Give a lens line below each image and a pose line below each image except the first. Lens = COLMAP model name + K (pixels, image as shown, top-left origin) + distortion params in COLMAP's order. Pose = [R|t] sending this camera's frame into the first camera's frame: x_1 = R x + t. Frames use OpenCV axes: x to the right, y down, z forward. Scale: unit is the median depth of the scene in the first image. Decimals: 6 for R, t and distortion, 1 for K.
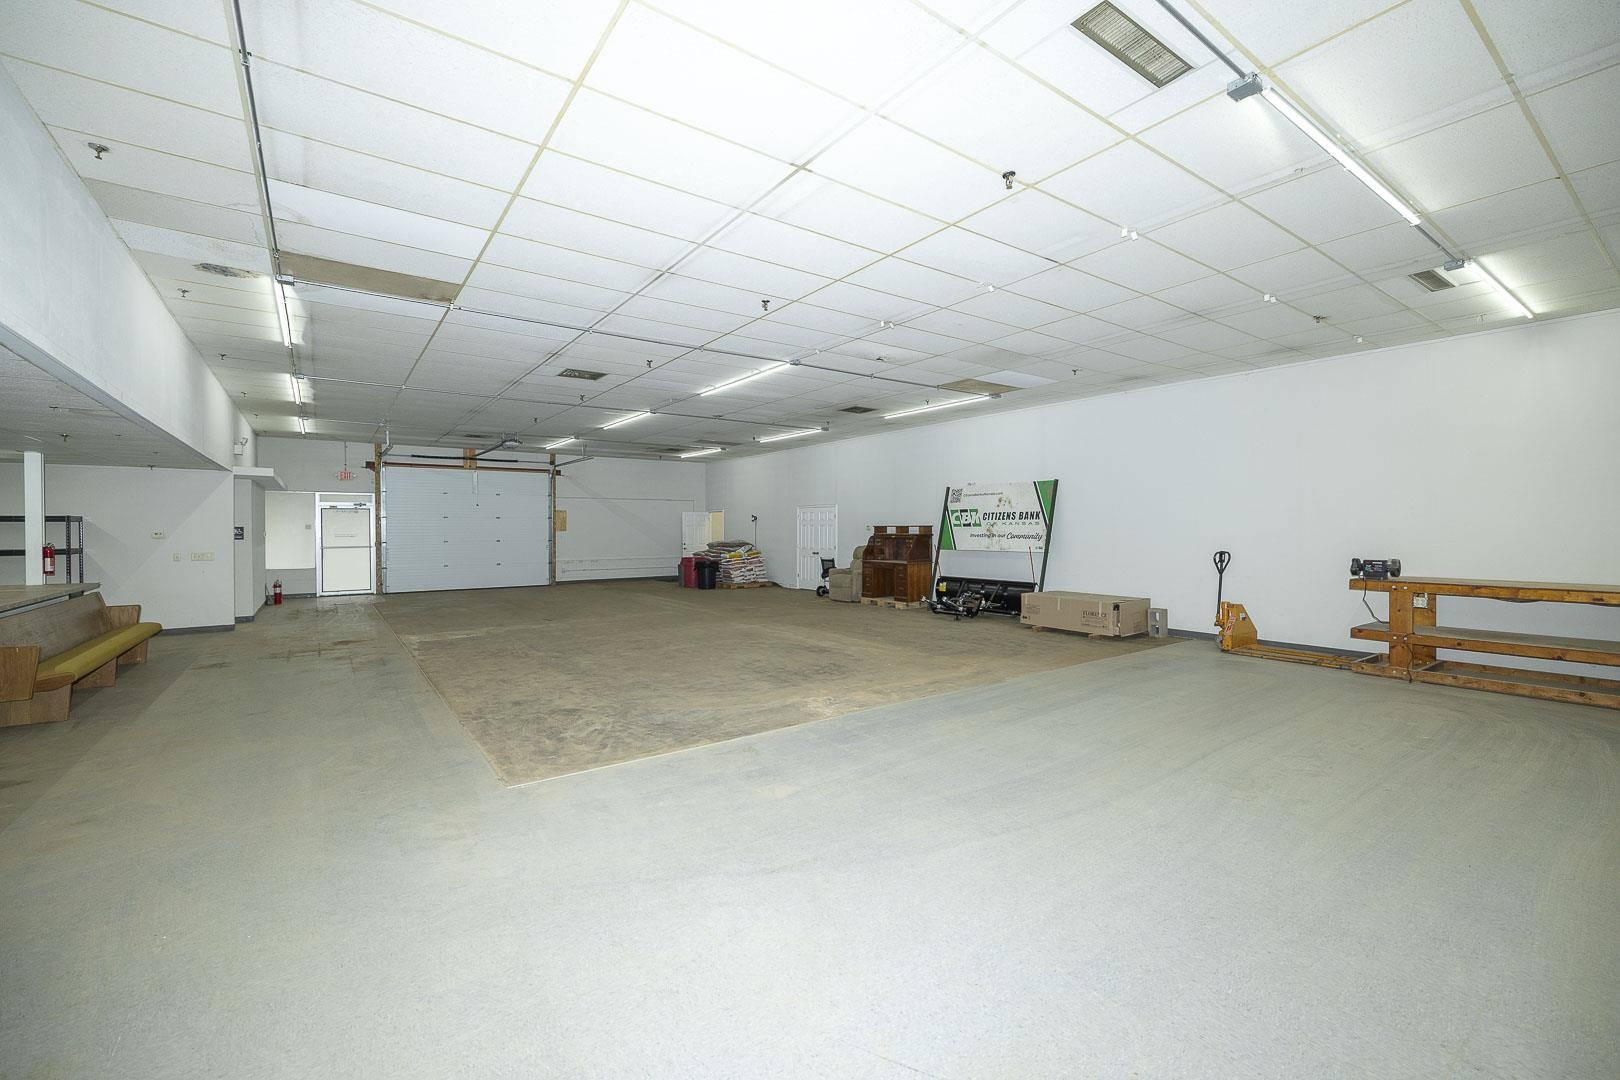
lens RADIAL K [[675.8, 0, 815.8], [0, 675.8, 532.4], [0, 0, 1]] dist [0.001141, -0.000243]
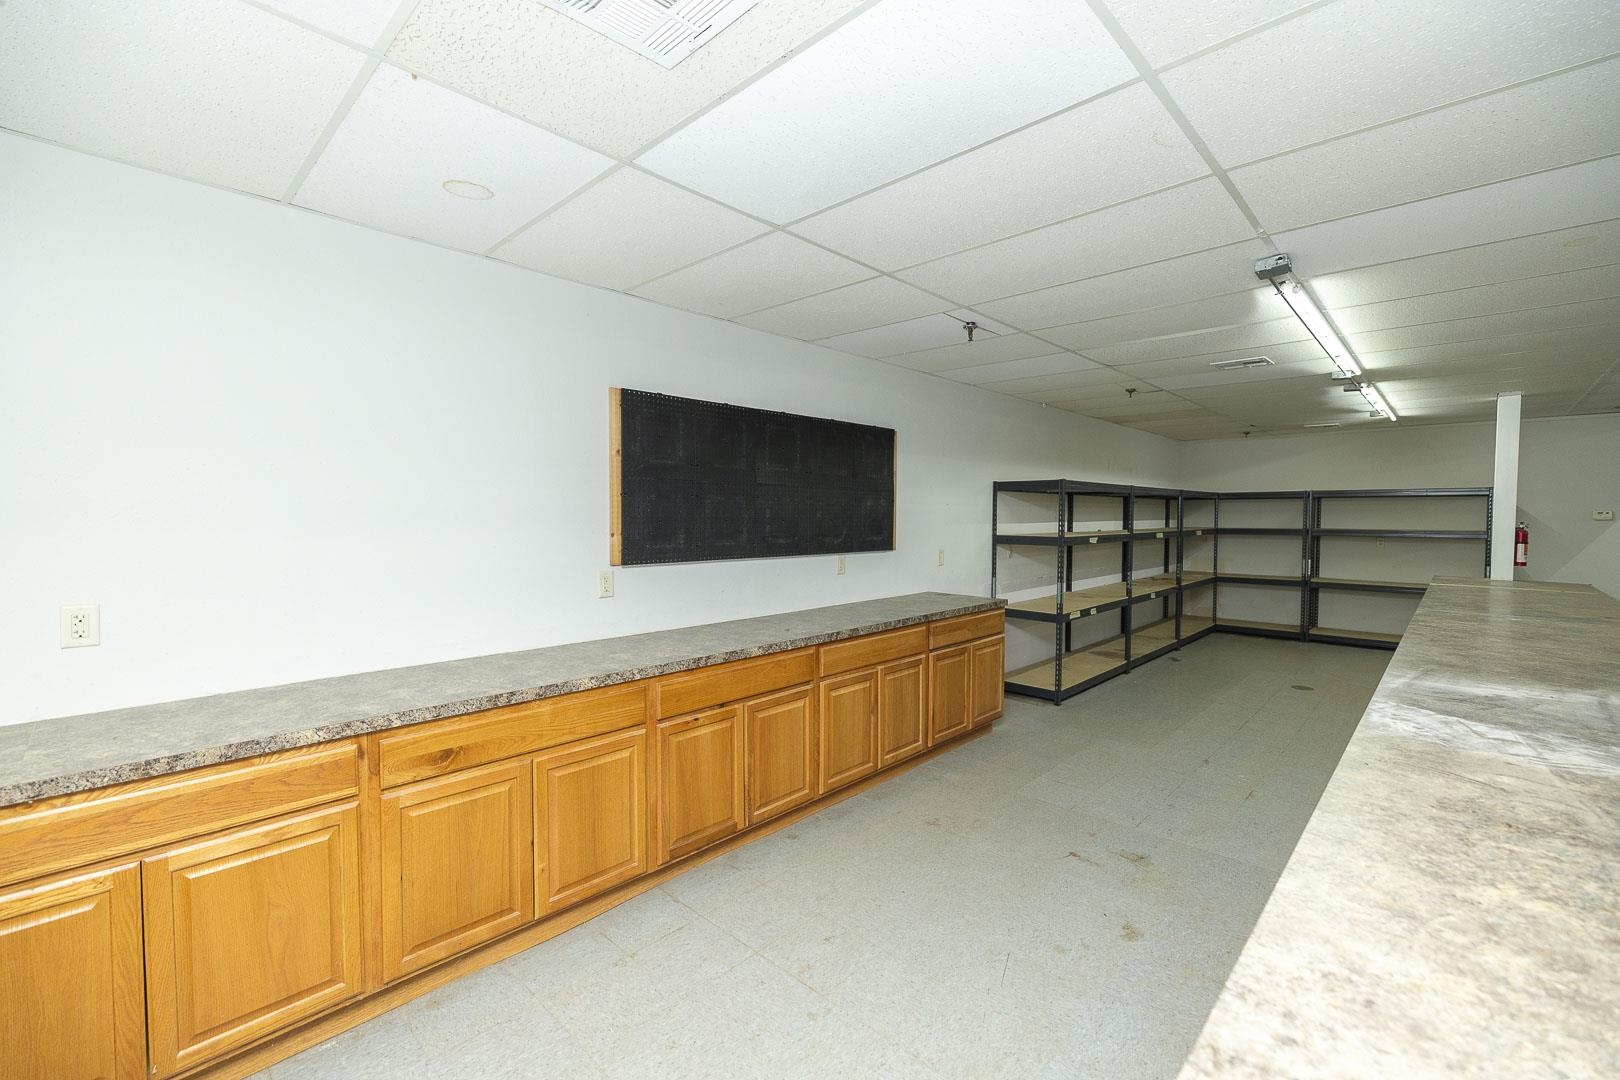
lens RADIAL K [[675.8, 0, 816.1], [0, 675.8, 535.0], [0, 0, 1]] dist [0.001141, -0.000243]
pose [[0.176074, 0.037551, -0.983661, -0.337120], [-0.011700, 0.999281, 0.036053, 0.006947], [0.984307, 0.005160, 0.176386, 0.087986]]
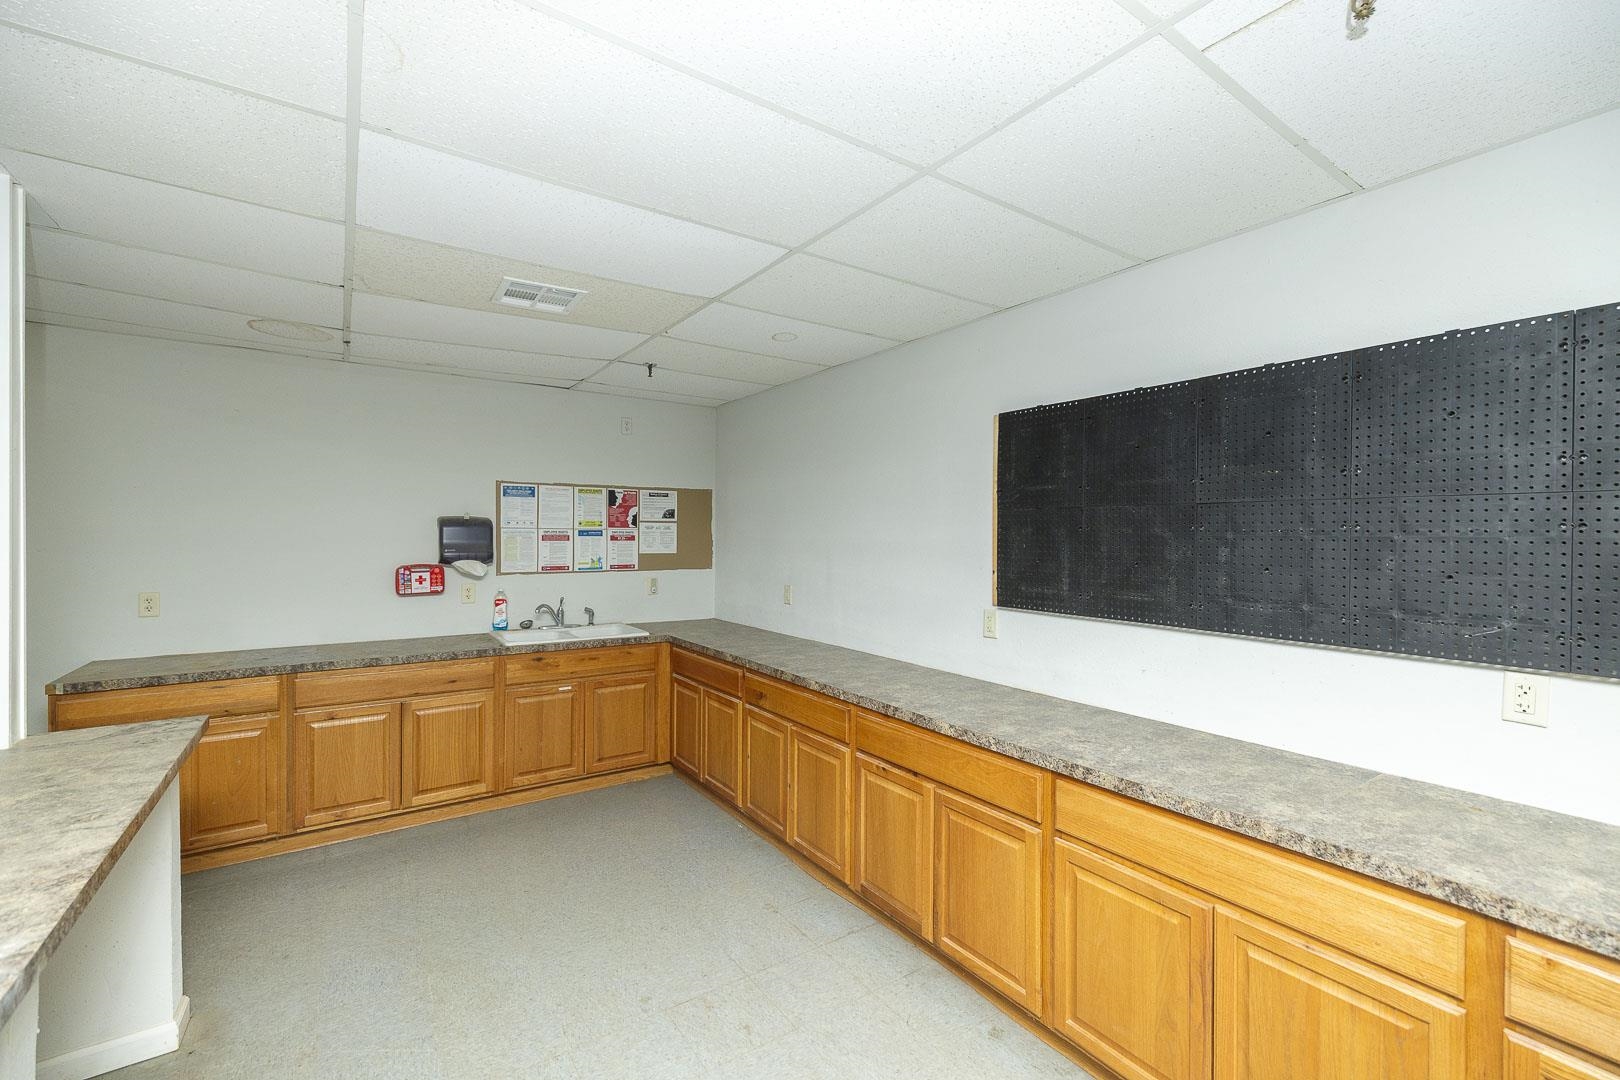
lens RADIAL K [[675.8, 0, 815.5], [0, 675.8, 536.7], [0, 0, 1]] dist [0.001141, -0.000243]
pose [[-0.999822, -0.000324, 0.018853, -0.519571], [-0.000088, 0.999922, 0.012480, 0.002130], [-0.018856, 0.012476, -0.999744, 0.273256]]
